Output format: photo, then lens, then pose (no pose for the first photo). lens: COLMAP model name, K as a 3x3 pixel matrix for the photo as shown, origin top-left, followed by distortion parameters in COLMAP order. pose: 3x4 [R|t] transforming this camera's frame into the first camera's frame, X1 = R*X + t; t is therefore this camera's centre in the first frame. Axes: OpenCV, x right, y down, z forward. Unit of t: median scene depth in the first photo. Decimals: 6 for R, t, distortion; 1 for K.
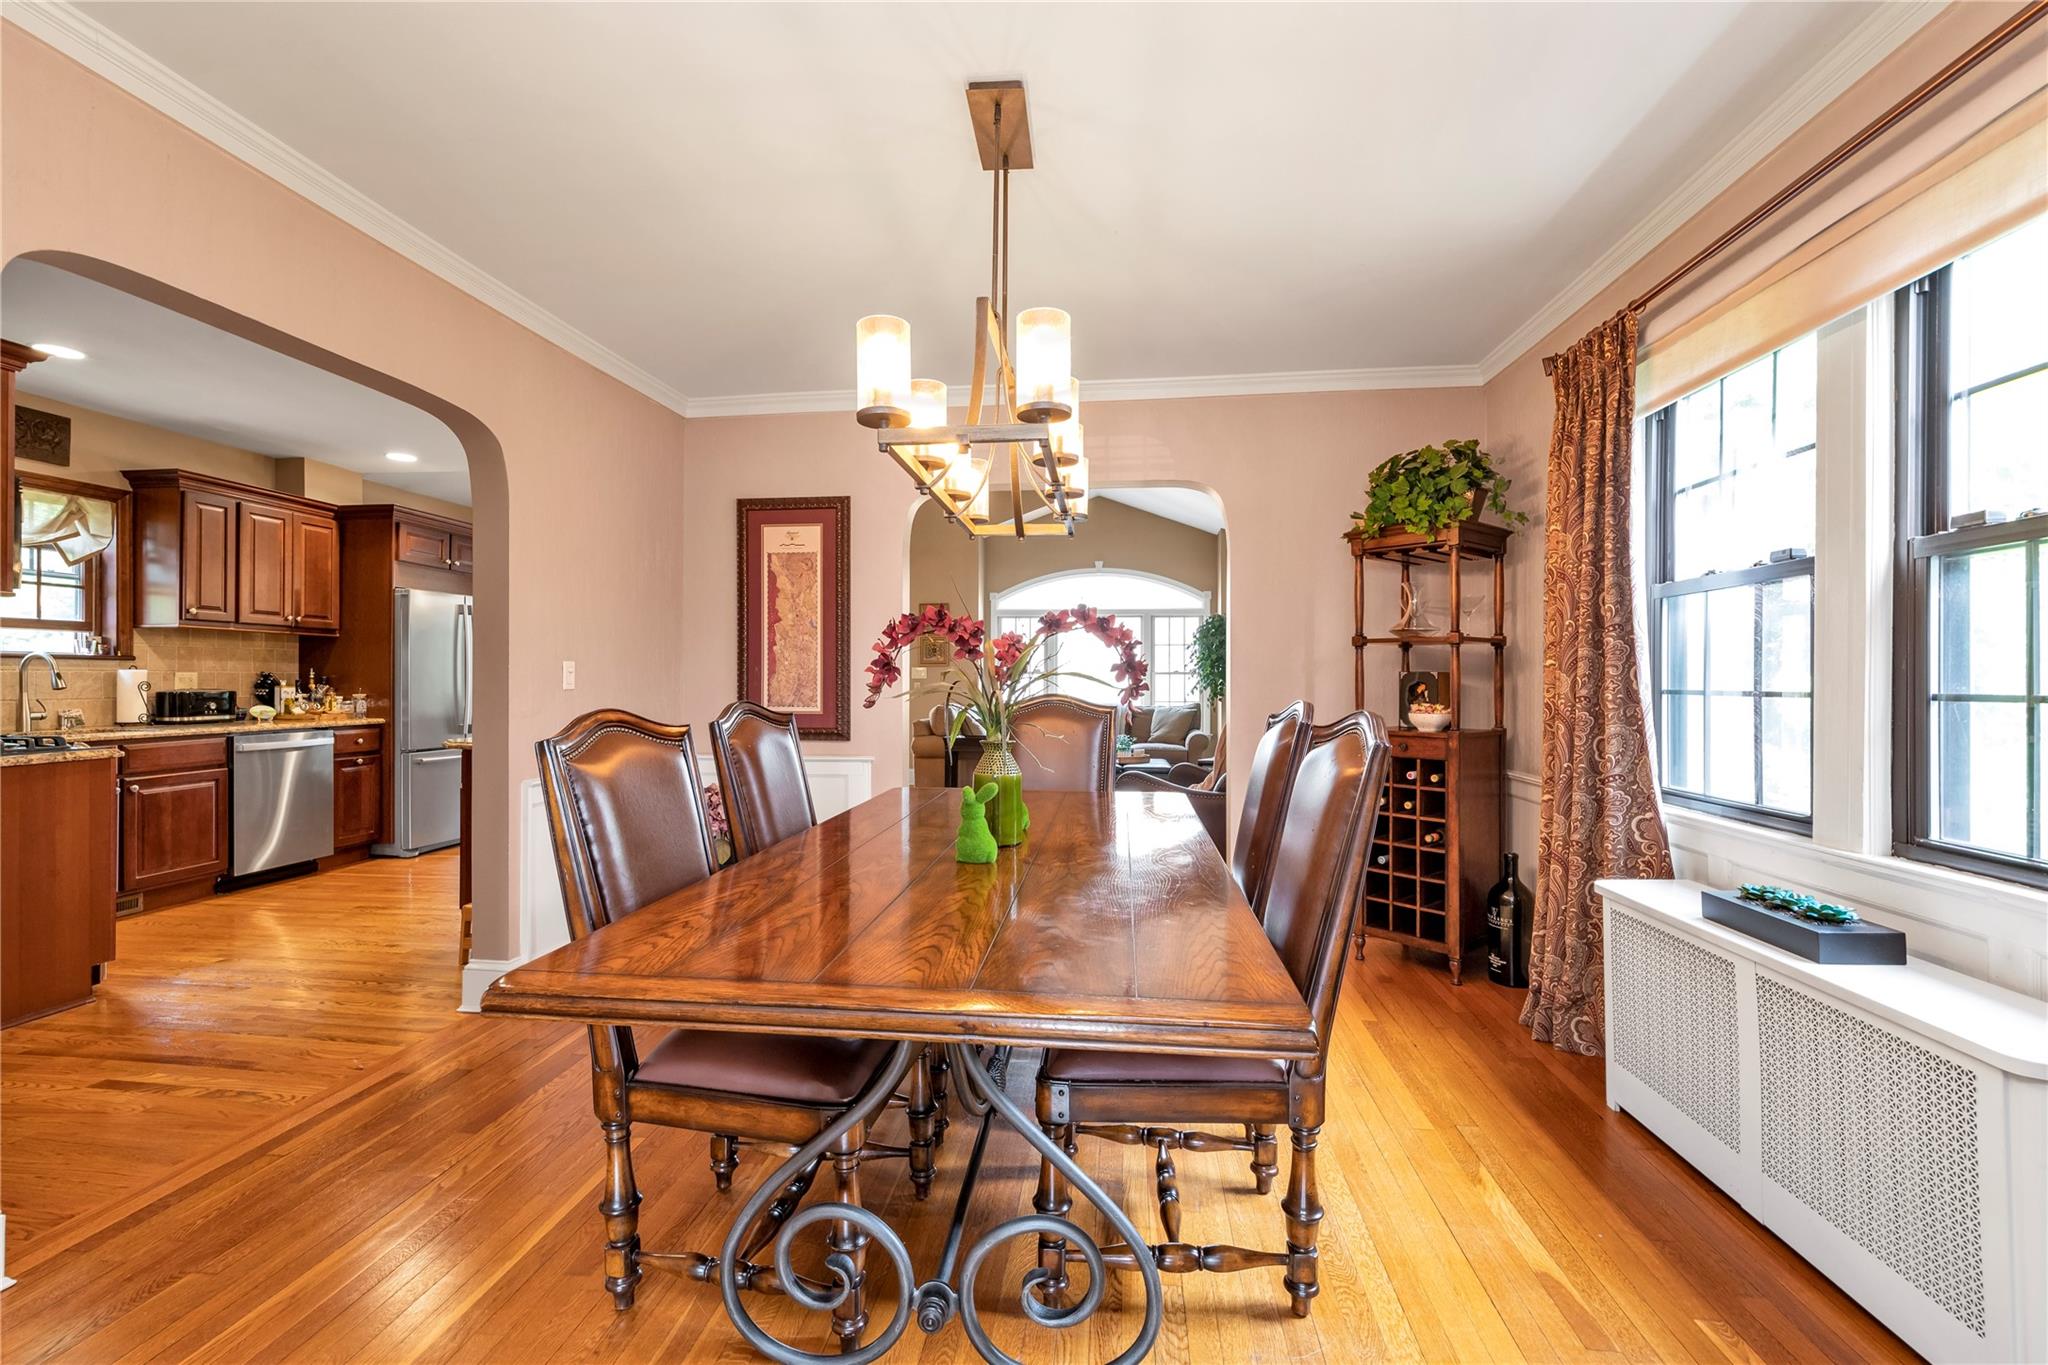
lens RADIAL K [[900.2, 0, 1014.8], [0, 900.2, 689.4], [0, 0, 1]] dist [0.001108, 0.000056]
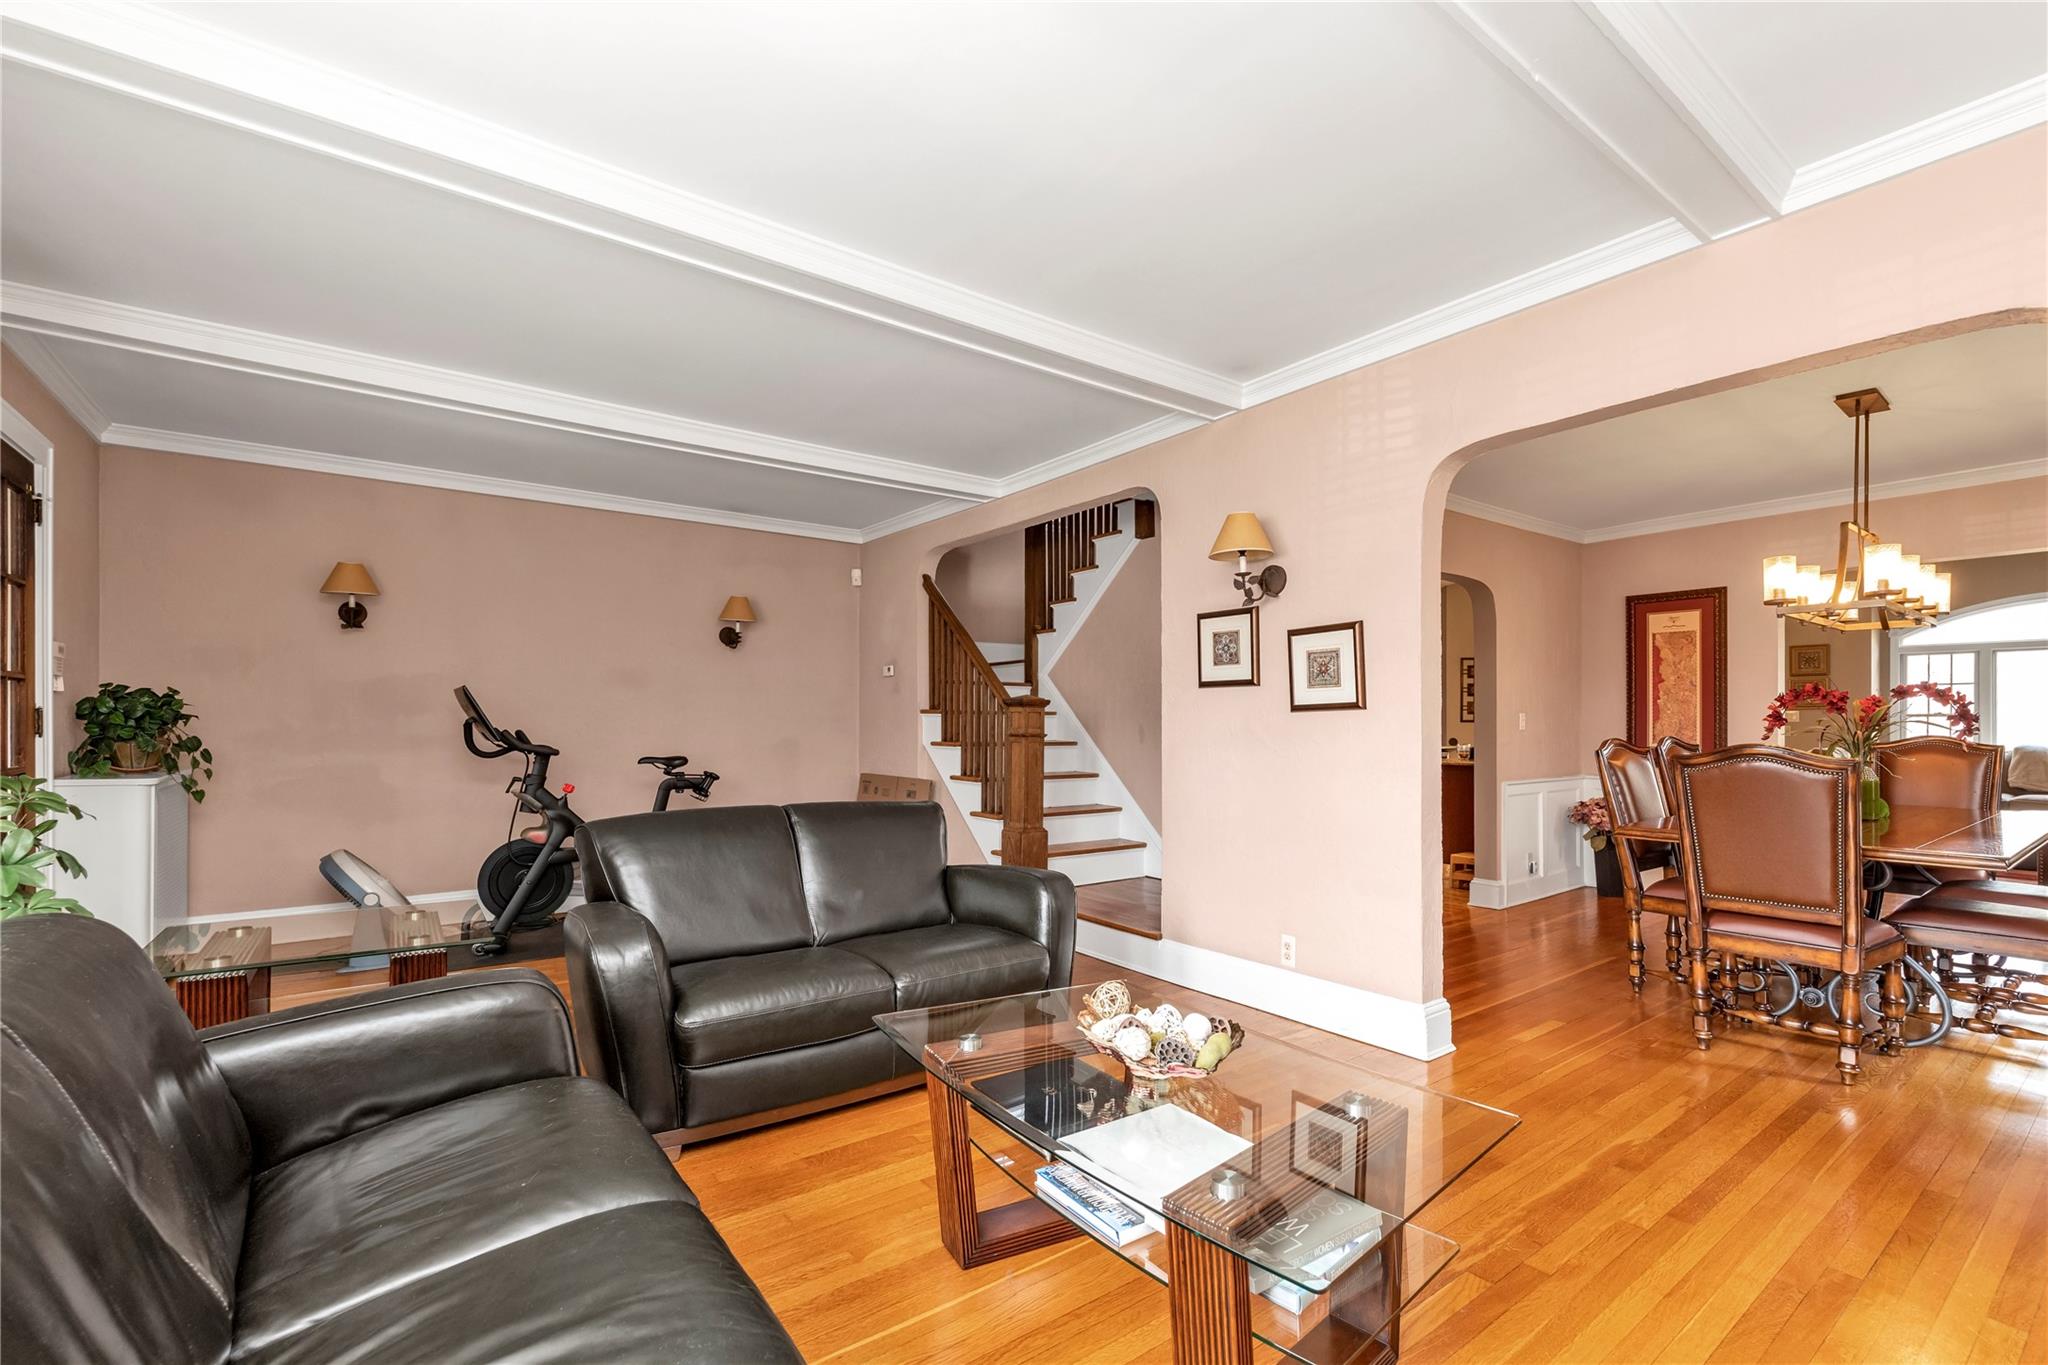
lens RADIAL K [[893.6, 0, 1020.5], [0, 893.6, 721.8], [0, 0, 1]] dist [0.000125, -0.000036]
pose [[0.686994, -0.002814, -0.726658, 0.118967], [-0.005550, 0.999943, -0.009120, 0.008007], [0.726642, 0.010299, 0.686939, -1.338865]]
